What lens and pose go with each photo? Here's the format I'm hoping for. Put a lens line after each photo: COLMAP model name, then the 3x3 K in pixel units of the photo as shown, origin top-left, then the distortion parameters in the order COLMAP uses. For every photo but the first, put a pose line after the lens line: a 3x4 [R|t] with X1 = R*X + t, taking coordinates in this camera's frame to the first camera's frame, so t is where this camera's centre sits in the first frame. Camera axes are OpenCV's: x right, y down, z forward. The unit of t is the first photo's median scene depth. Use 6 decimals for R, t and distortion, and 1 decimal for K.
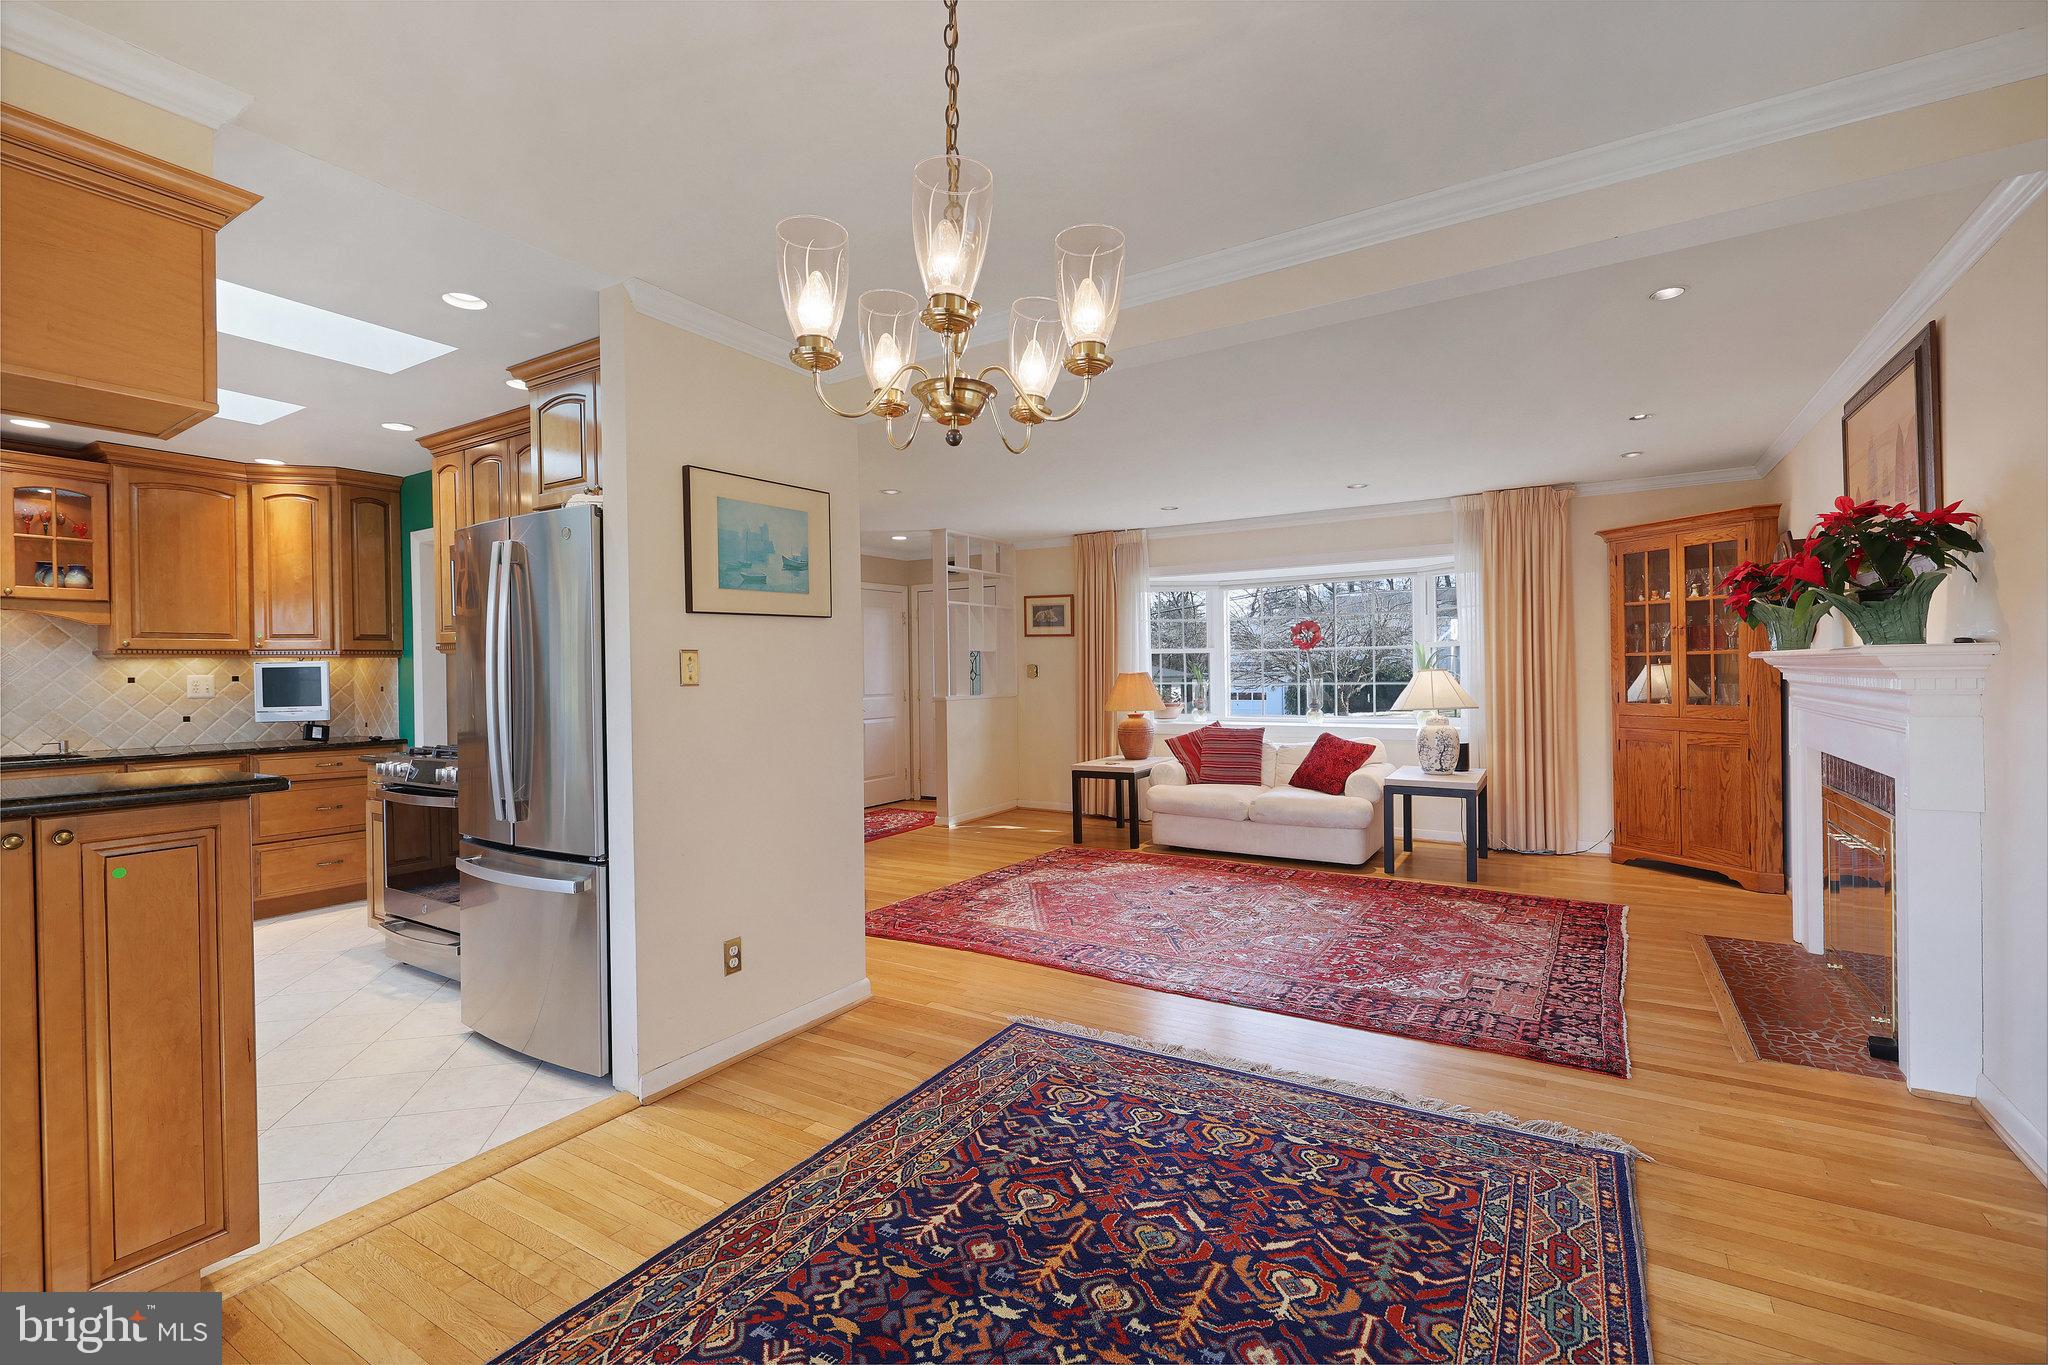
lens RADIAL K [[893.8, 0, 1017.5], [0, 893.8, 672.6], [0, 0, 1]] dist [-0.000178, 0.000269]
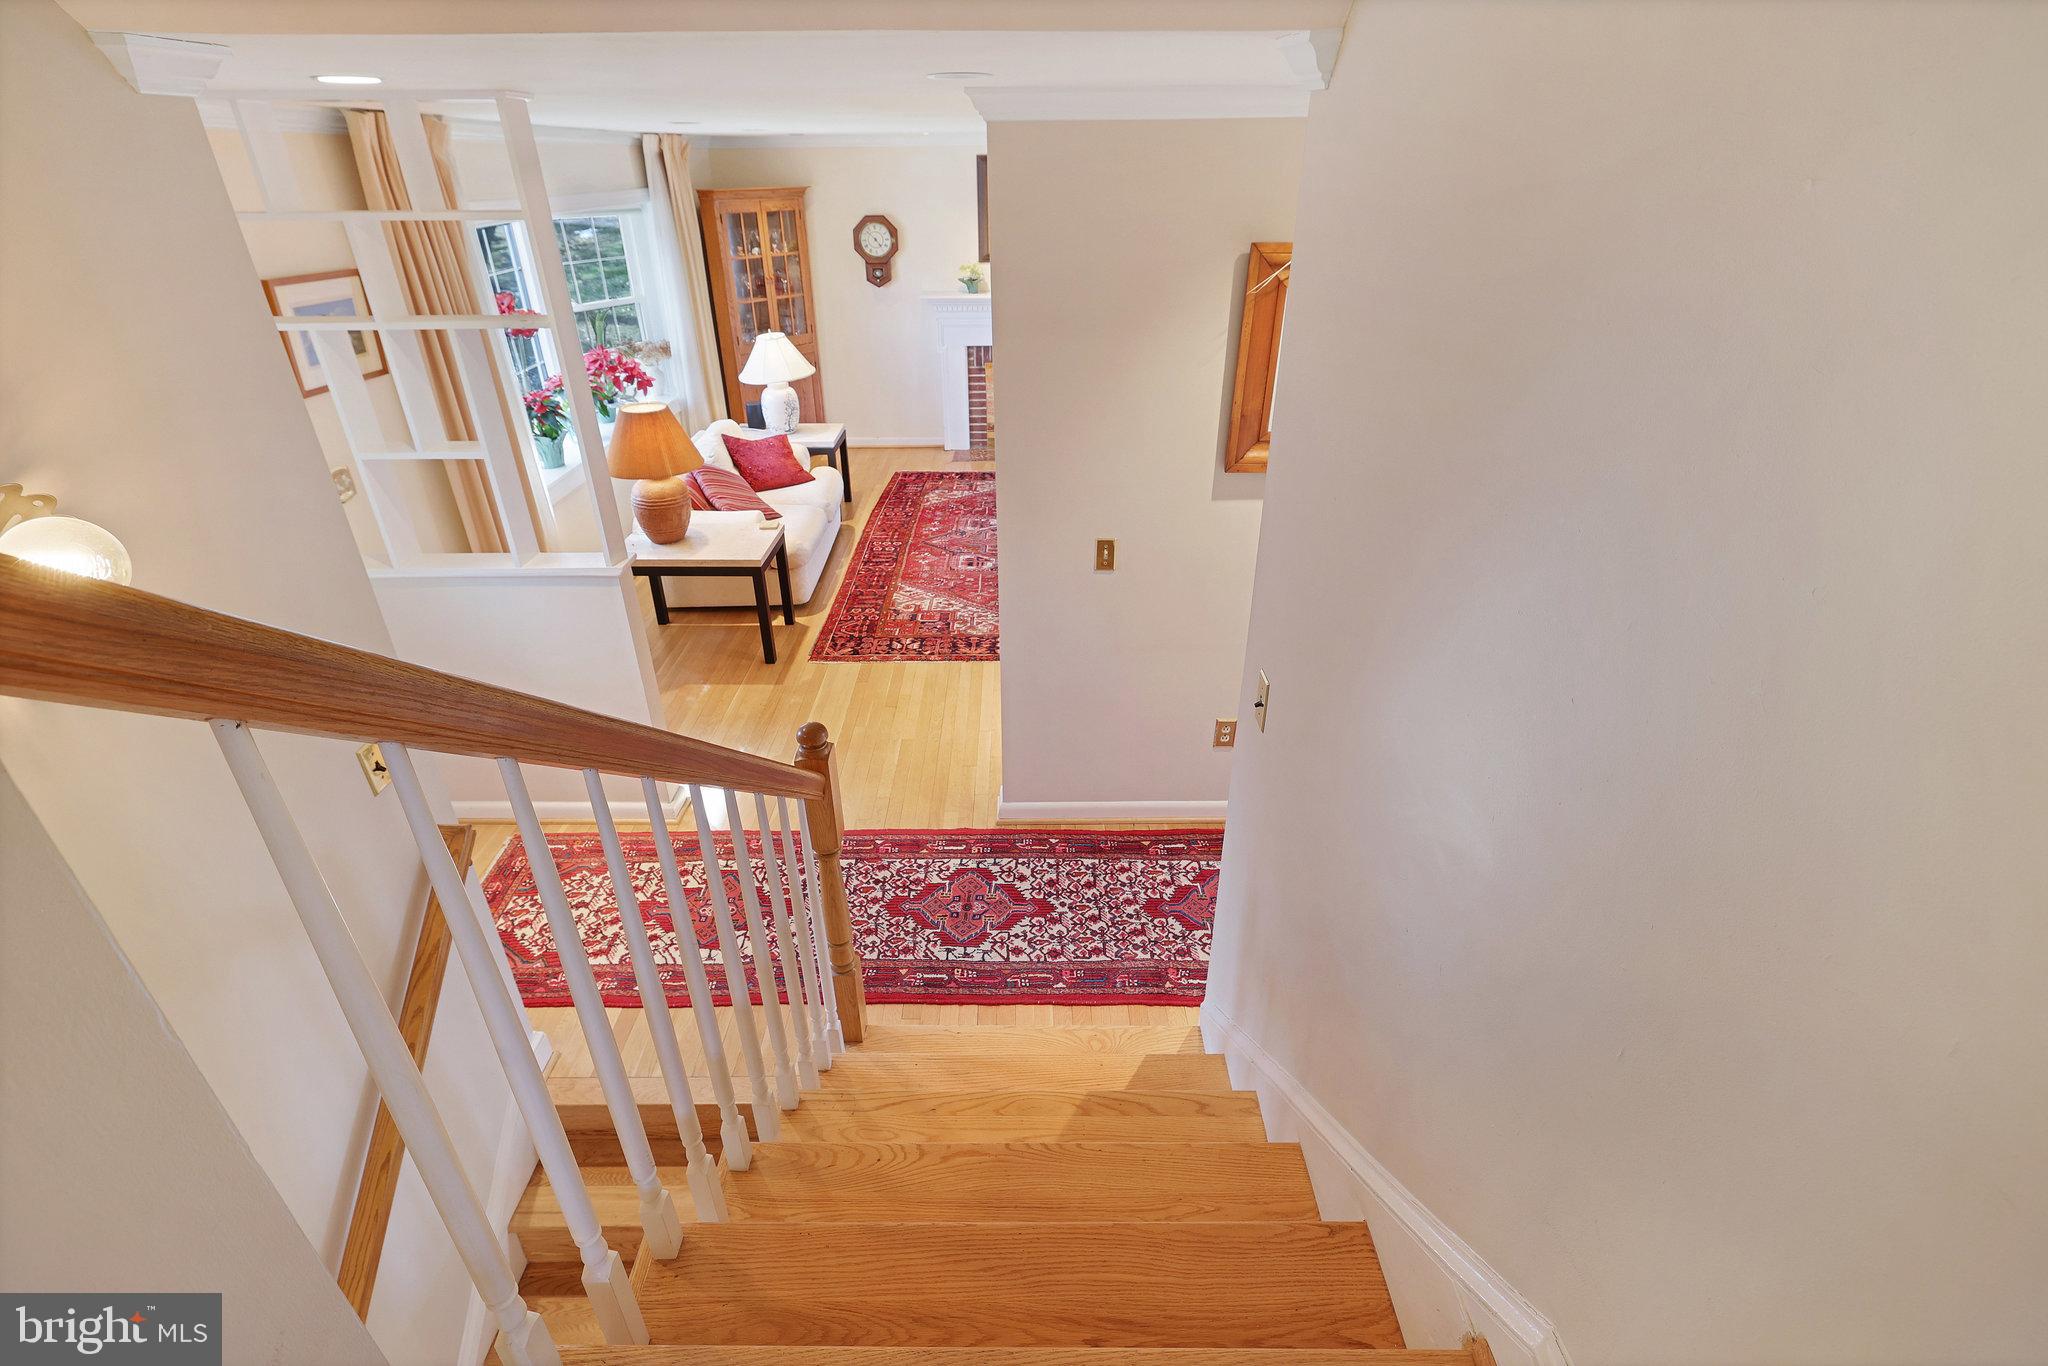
lens RADIAL K [[942.9, 0, 1022.1], [0, 942.9, 684.9], [0, 0, 1]] dist [0.003396, 0.000811]
pose [[-0.535953, -0.395456, 0.745901, -0.827086], [0.015651, 0.878704, 0.477110, -0.200964], [-0.844103, 0.267383, -0.464754, 1.628101]]
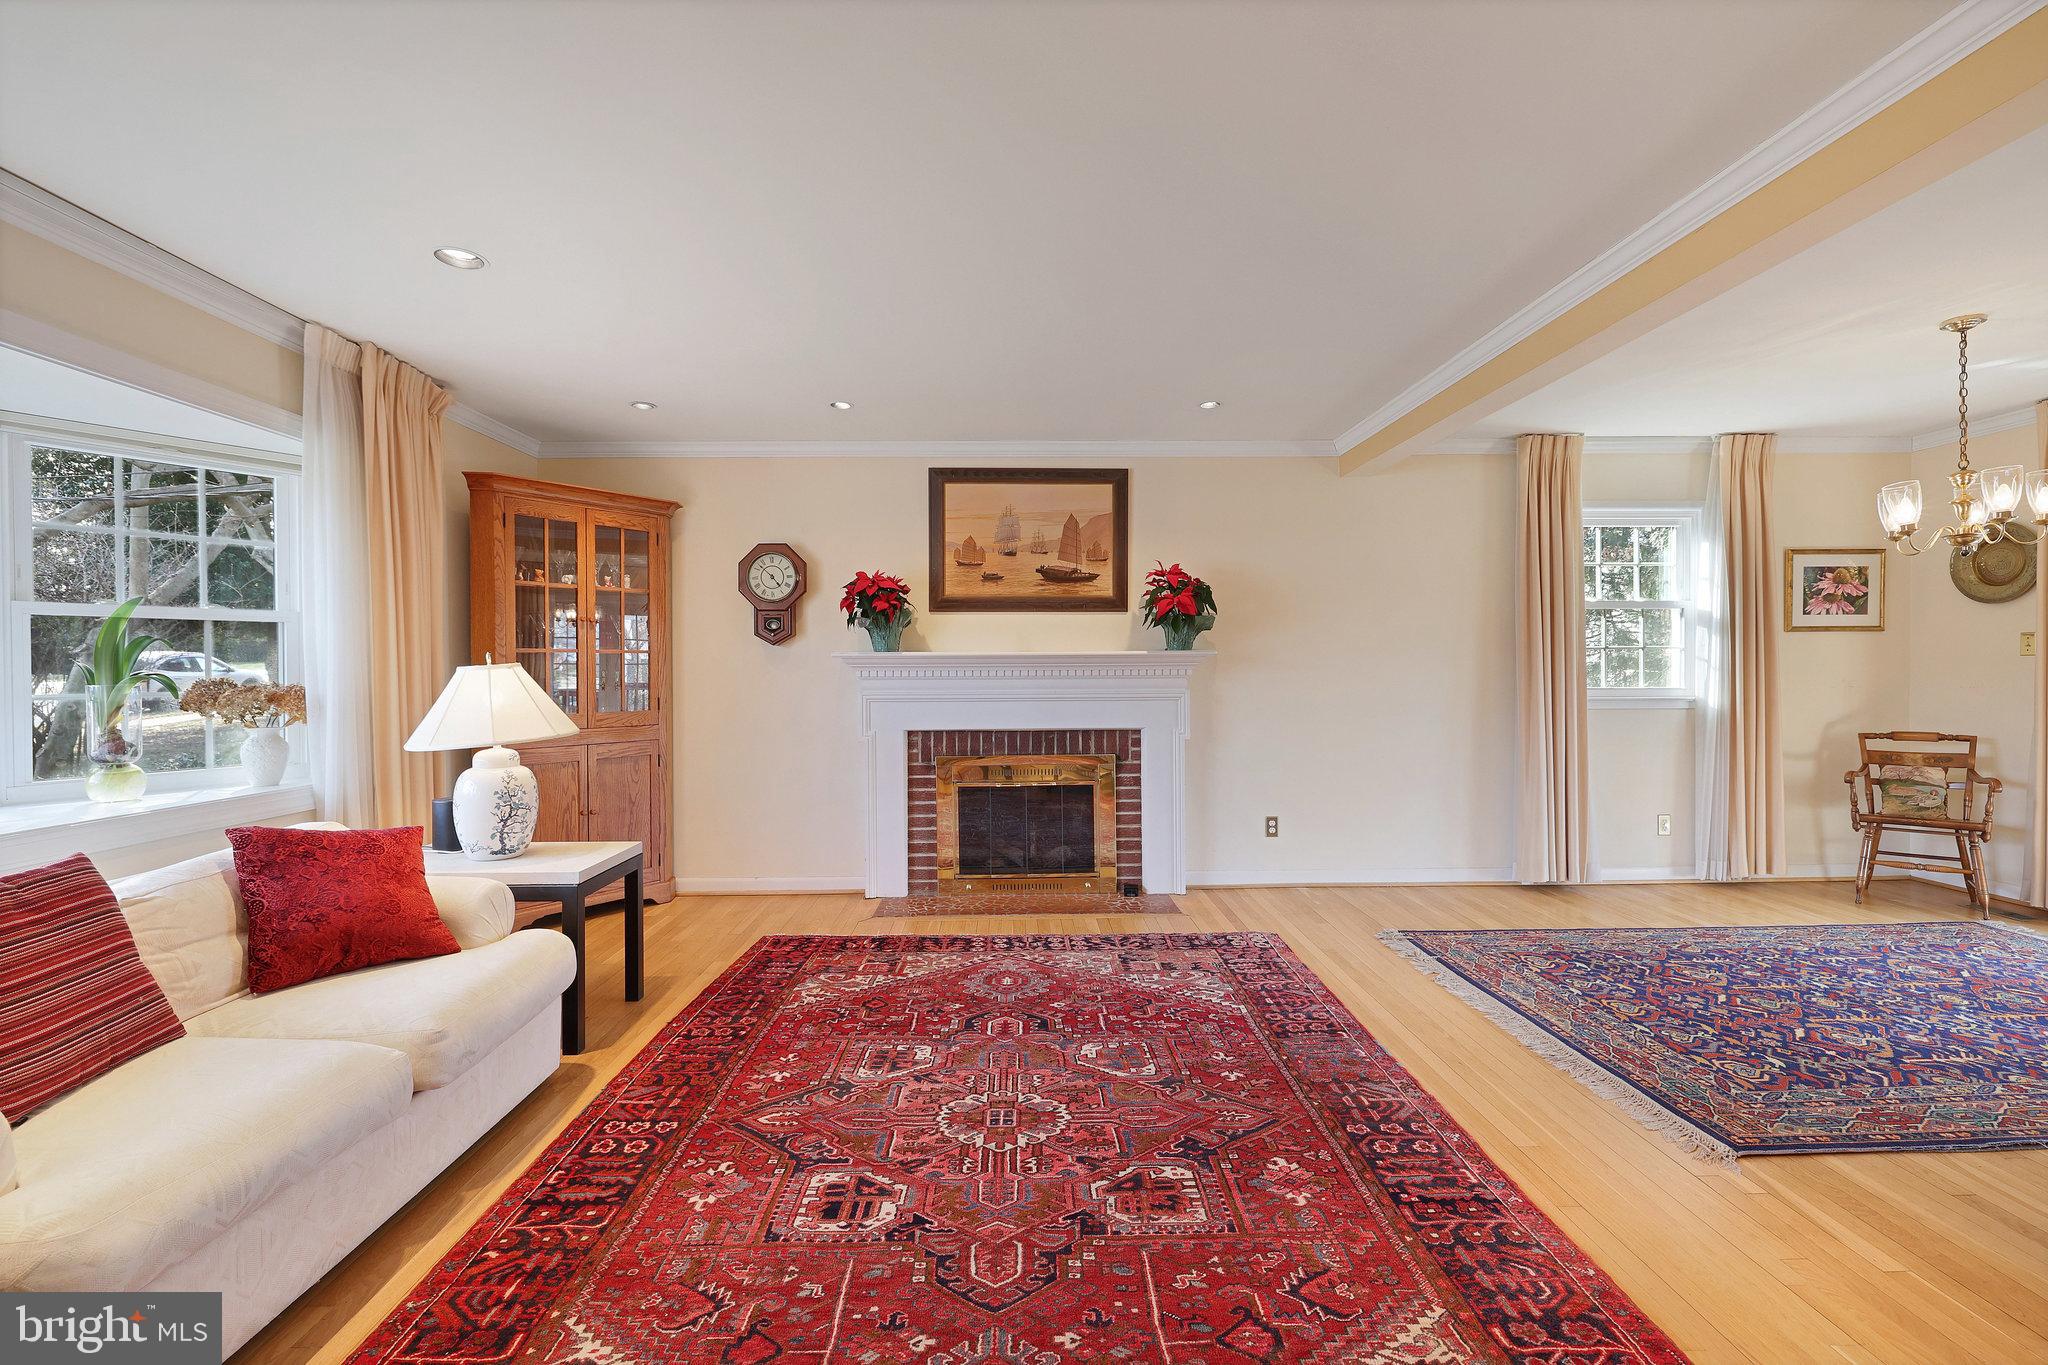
lens RADIAL K [[883.7, 0, 1018.1], [0, 883.7, 676.7], [0, 0, 1]] dist [0.000994, 0.000515]
pose [[-0.548192, 0.013255, 0.836248, -0.181210], [0.015762, 0.999861, -0.005516, 0.013317], [-0.836204, 0.010157, -0.548324, 1.209477]]
